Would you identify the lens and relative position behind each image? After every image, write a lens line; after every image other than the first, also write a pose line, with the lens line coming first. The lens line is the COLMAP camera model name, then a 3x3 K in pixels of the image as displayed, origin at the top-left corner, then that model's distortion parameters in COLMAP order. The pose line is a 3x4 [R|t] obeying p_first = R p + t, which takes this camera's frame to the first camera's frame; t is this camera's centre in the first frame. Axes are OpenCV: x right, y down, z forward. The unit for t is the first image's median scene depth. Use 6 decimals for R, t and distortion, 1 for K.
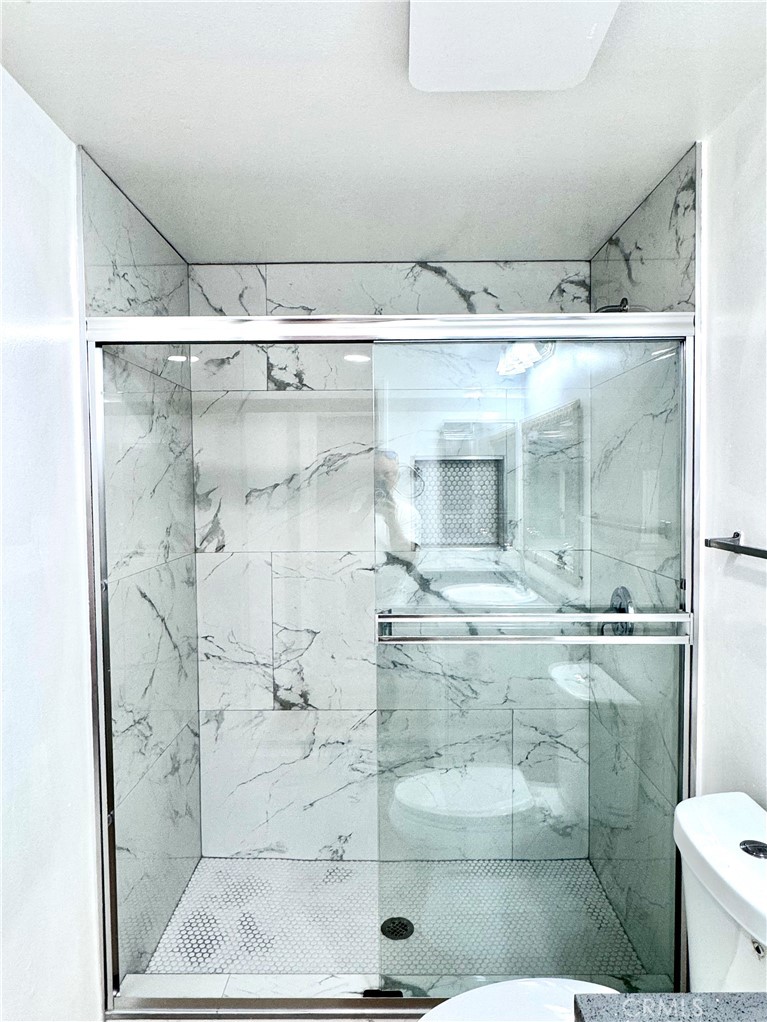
lens RADIAL K [[649.7, 0, 381.9], [0, 649.7, 506.8], [0, 0, 1]] dist [-0.006783, -0.001800]
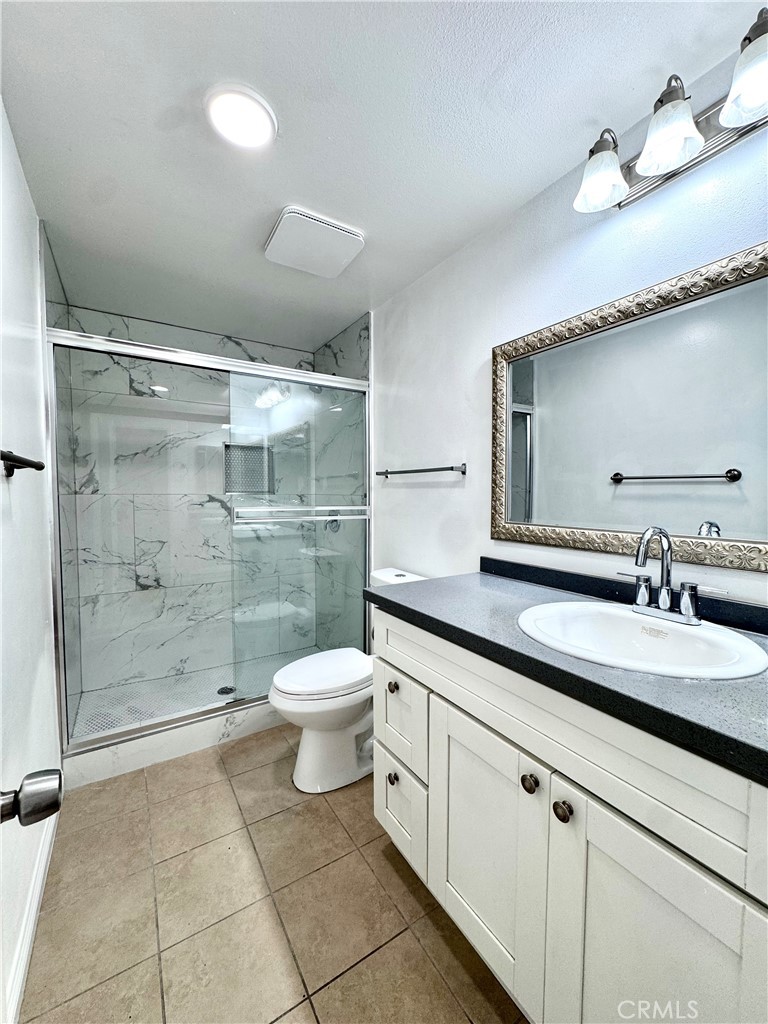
lens RADIAL K [[415.4, 0, 380.0], [0, 415.4, 511.5], [0, 0, 1]] dist [-0.002834, -0.000133]
pose [[0.845086, -0.010910, 0.534520, -0.205590], [0.010545, 0.999937, 0.003737, 0.116090], [-0.534527, 0.002479, 0.845148, -0.216176]]
